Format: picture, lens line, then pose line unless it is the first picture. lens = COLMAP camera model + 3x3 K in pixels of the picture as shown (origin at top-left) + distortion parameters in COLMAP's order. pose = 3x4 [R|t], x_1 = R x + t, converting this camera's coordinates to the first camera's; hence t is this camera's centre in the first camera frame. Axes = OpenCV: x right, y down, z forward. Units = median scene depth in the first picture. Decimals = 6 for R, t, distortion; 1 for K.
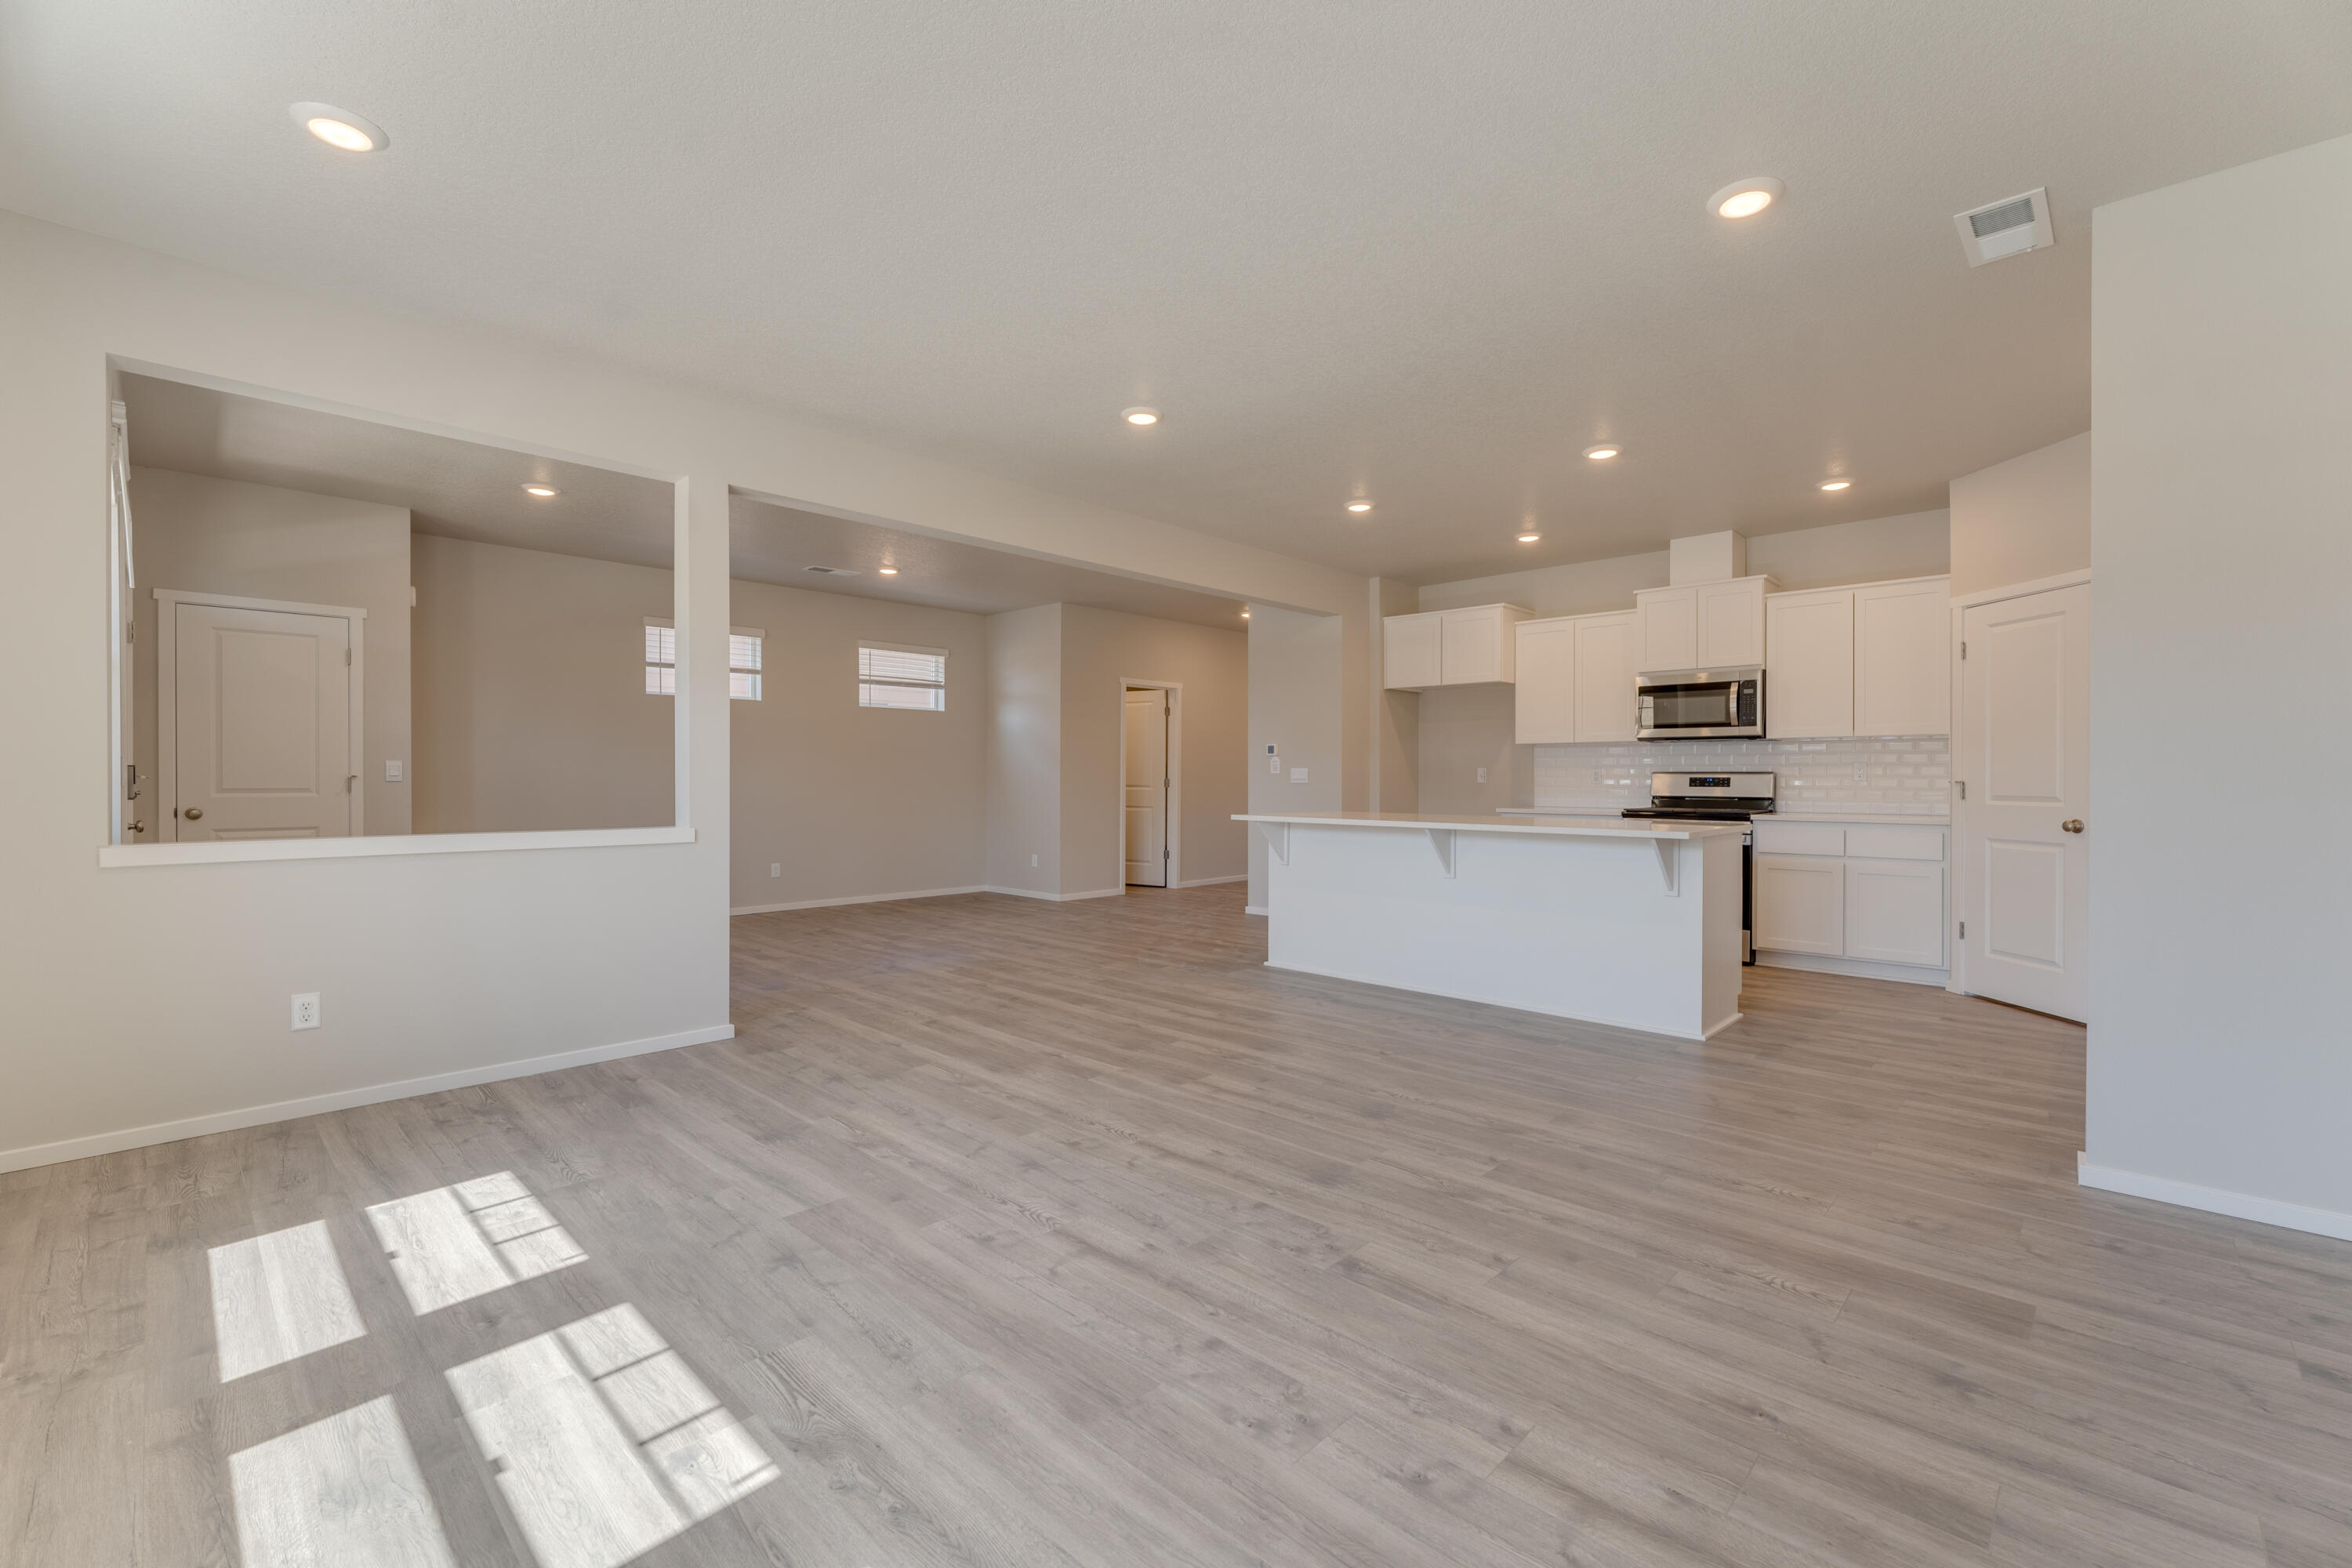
lens RADIAL K [[985.8, 0, 1177.4], [0, 985.8, 790.5], [0, 0, 1]] dist [-0.000367, -0.000207]
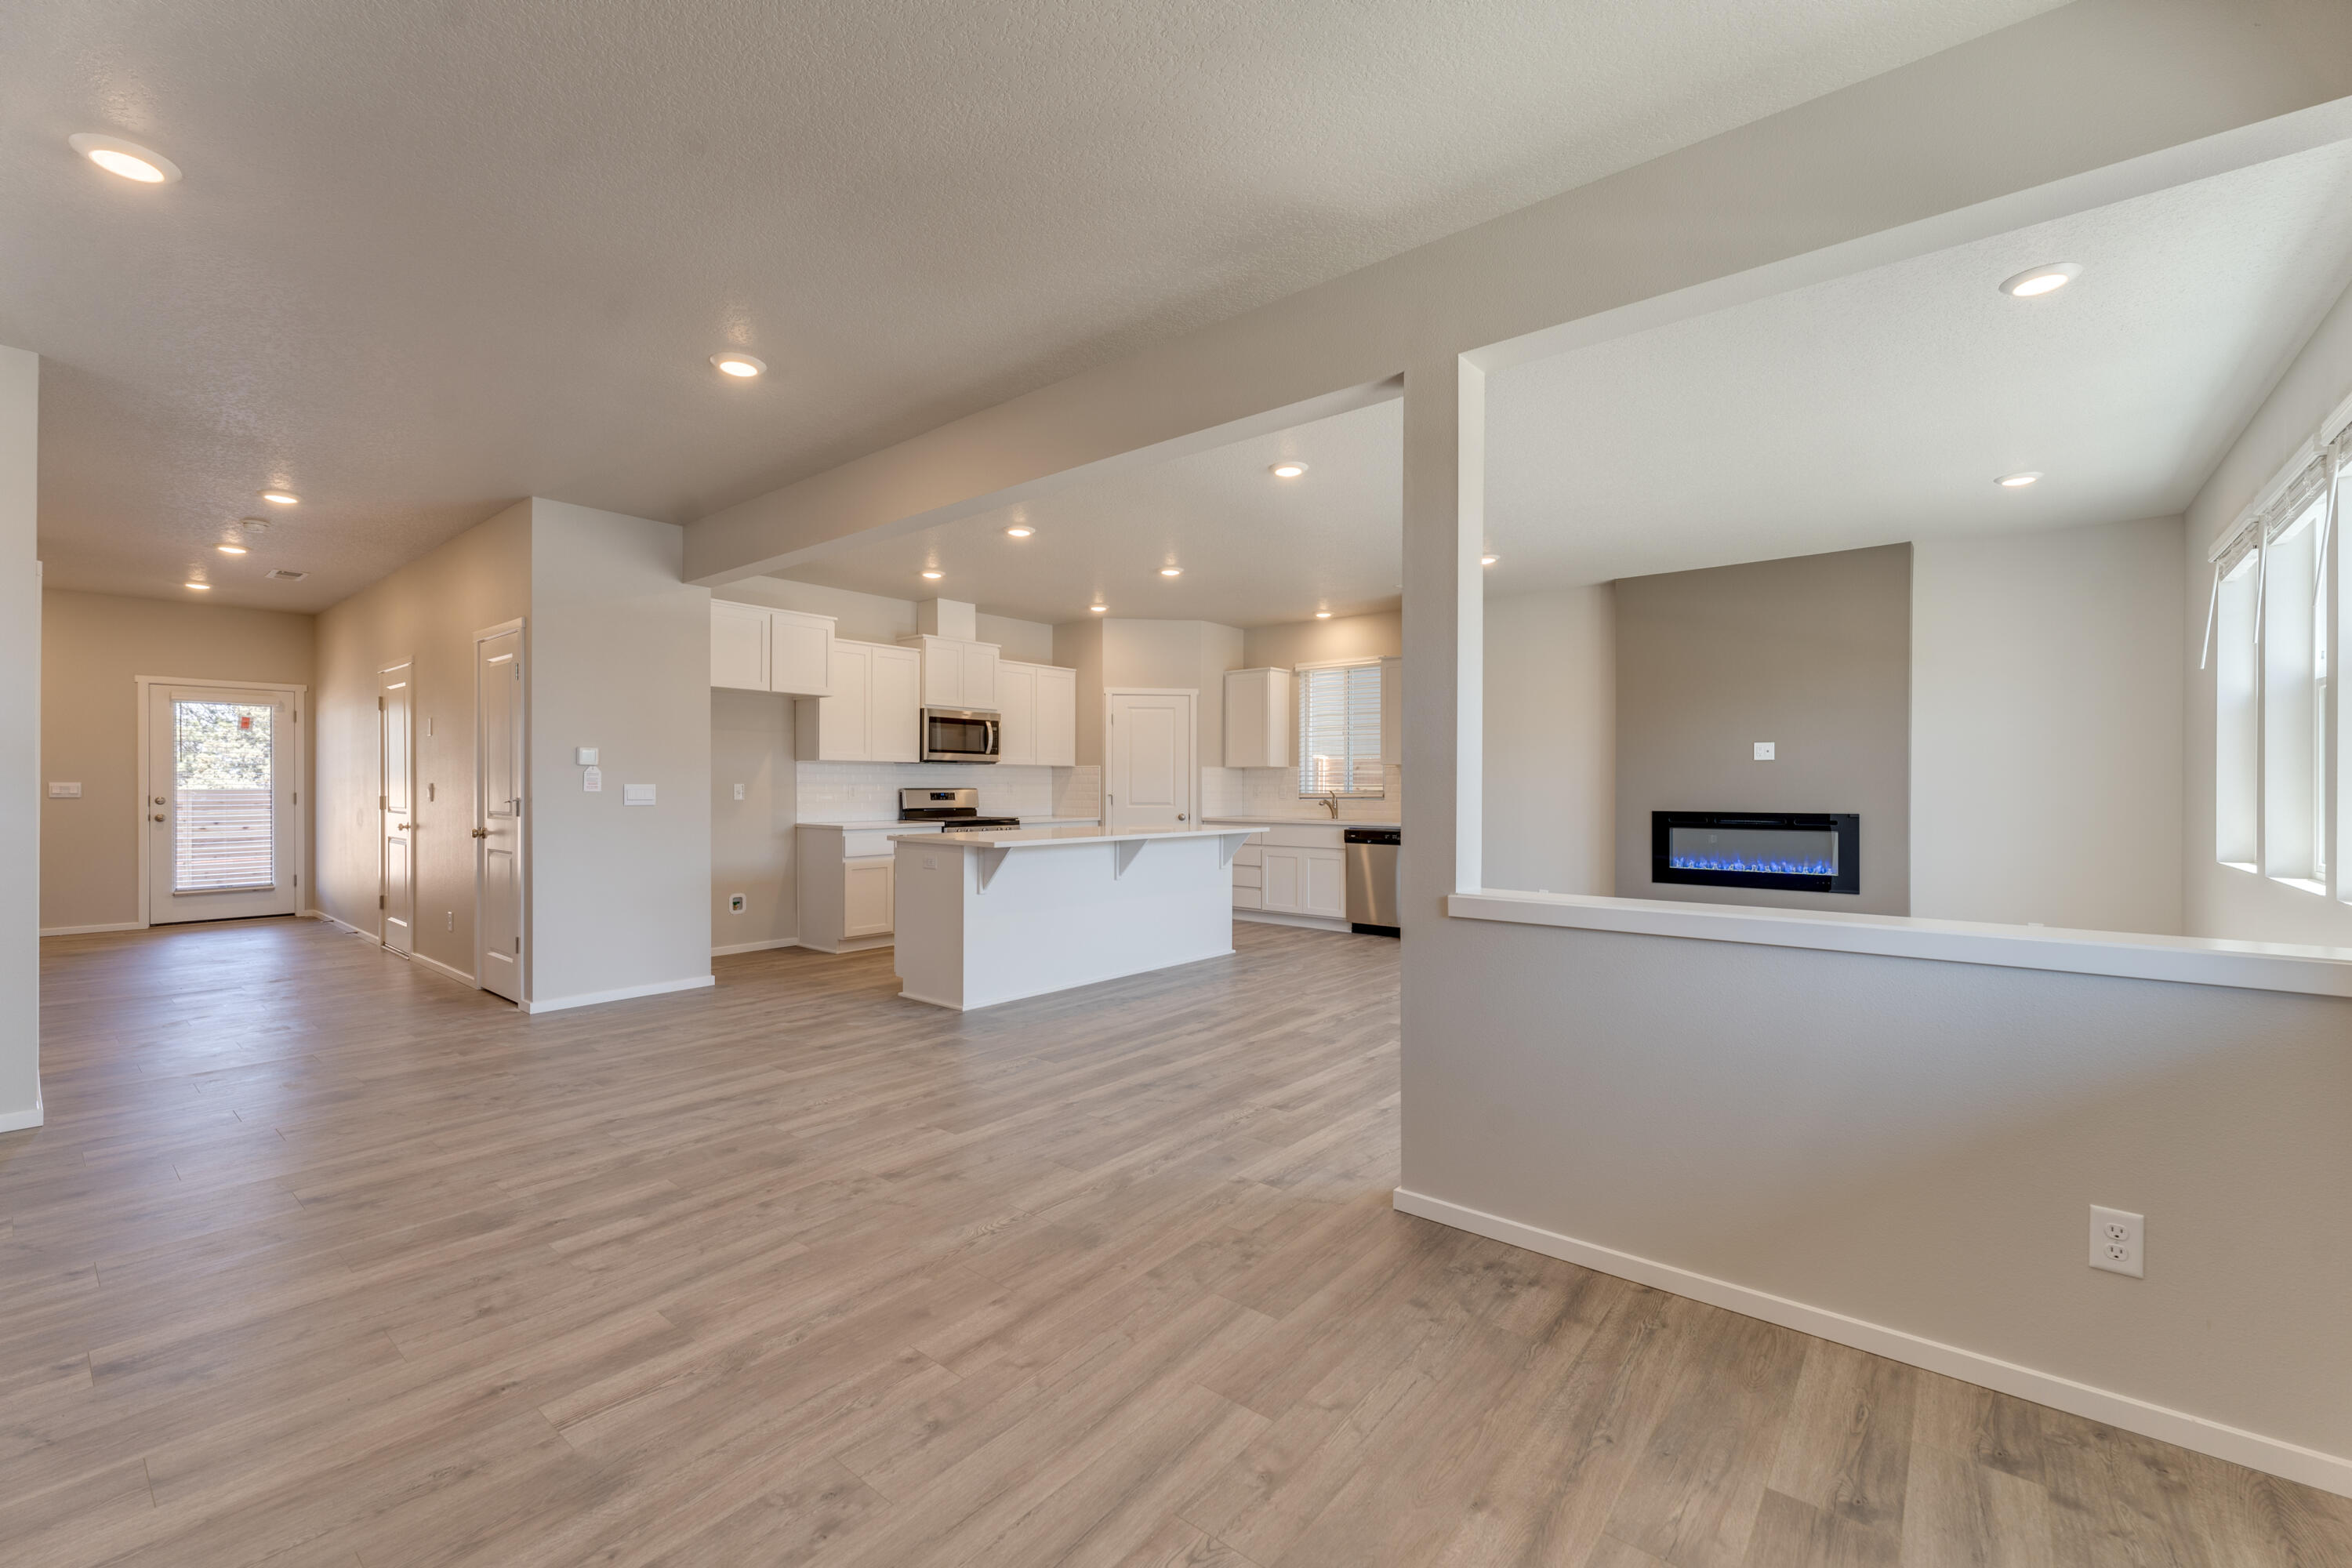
lens RADIAL K [[985.8, 0, 1192.6], [0, 985.8, 785.0], [0, 0, 1]] dist [-0.000367, -0.000207]
pose [[-0.080565, -0.003368, 0.996744, -0.967286], [0.009420, 0.999947, 0.004140, -0.033238], [-0.996705, 0.009723, -0.080529, 1.034644]]
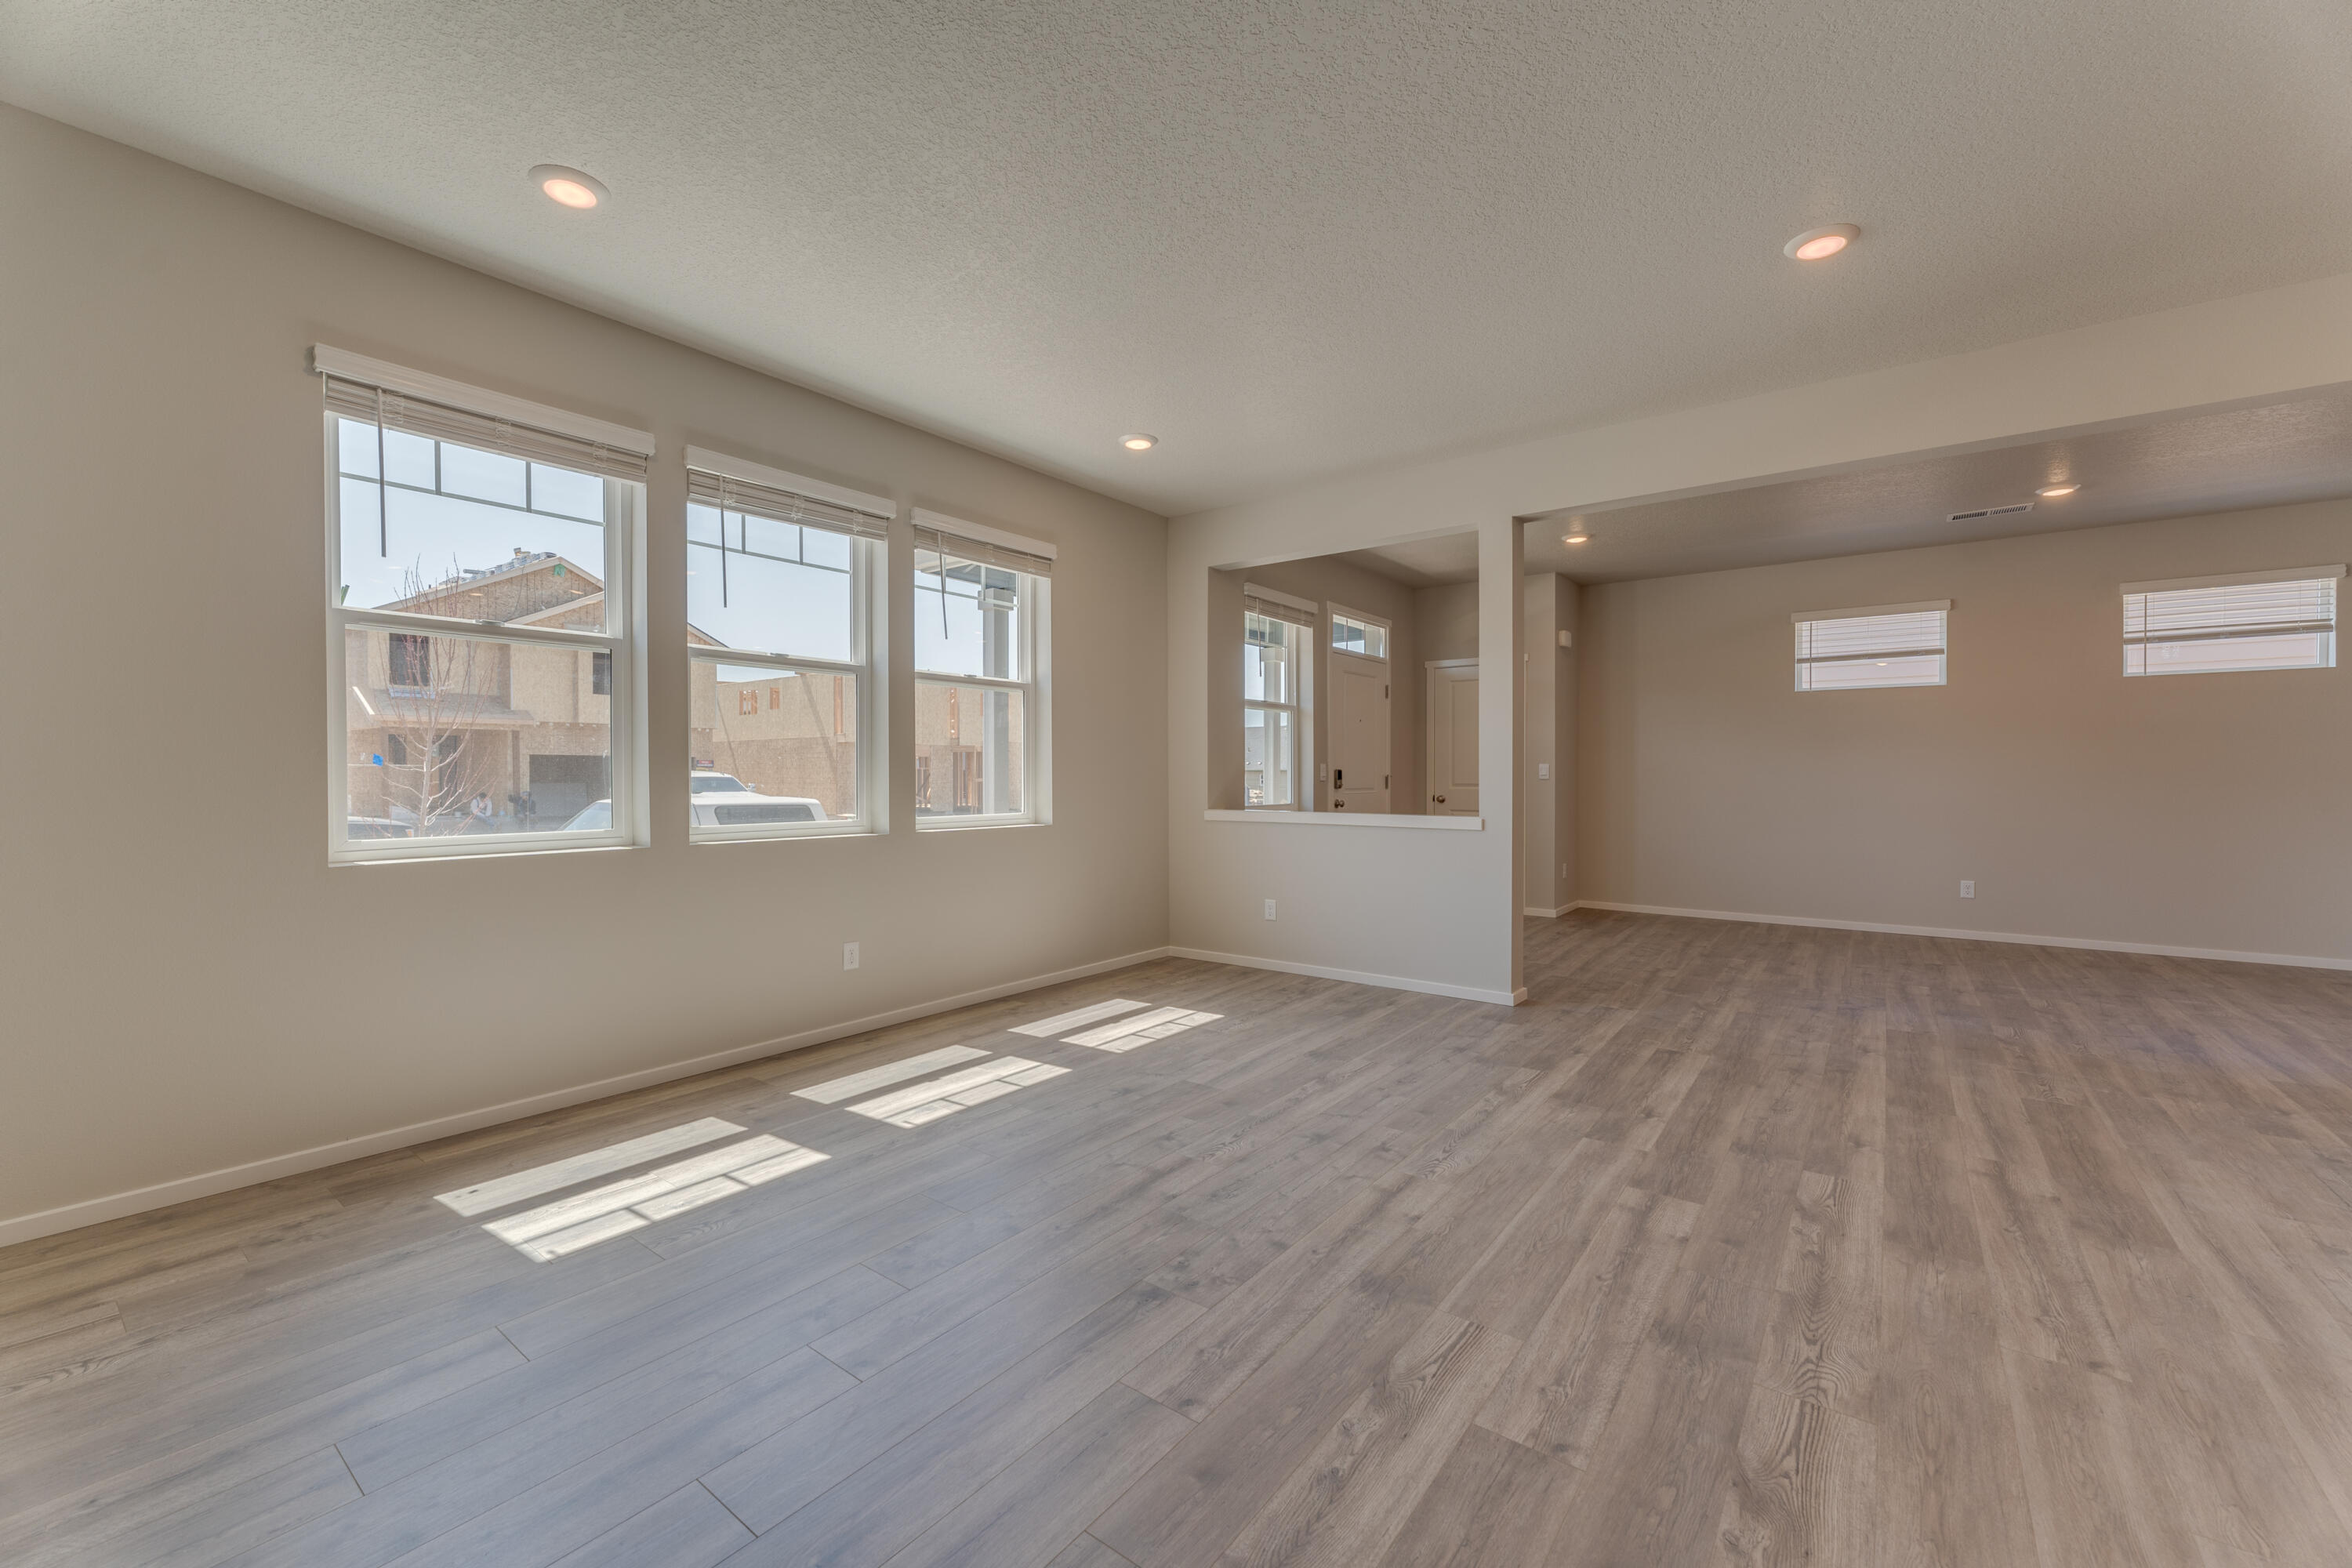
lens RADIAL K [[942.0, 0, 1183.1], [0, 942.0, 778.8], [0, 0, 1]] dist [0.001778, -0.000557]
pose [[0.116285, 0.001597, -0.993215, 0.489774], [-0.012673, 0.999920, 0.000124, -0.004005], [0.993135, 0.012572, 0.116296, 0.421514]]
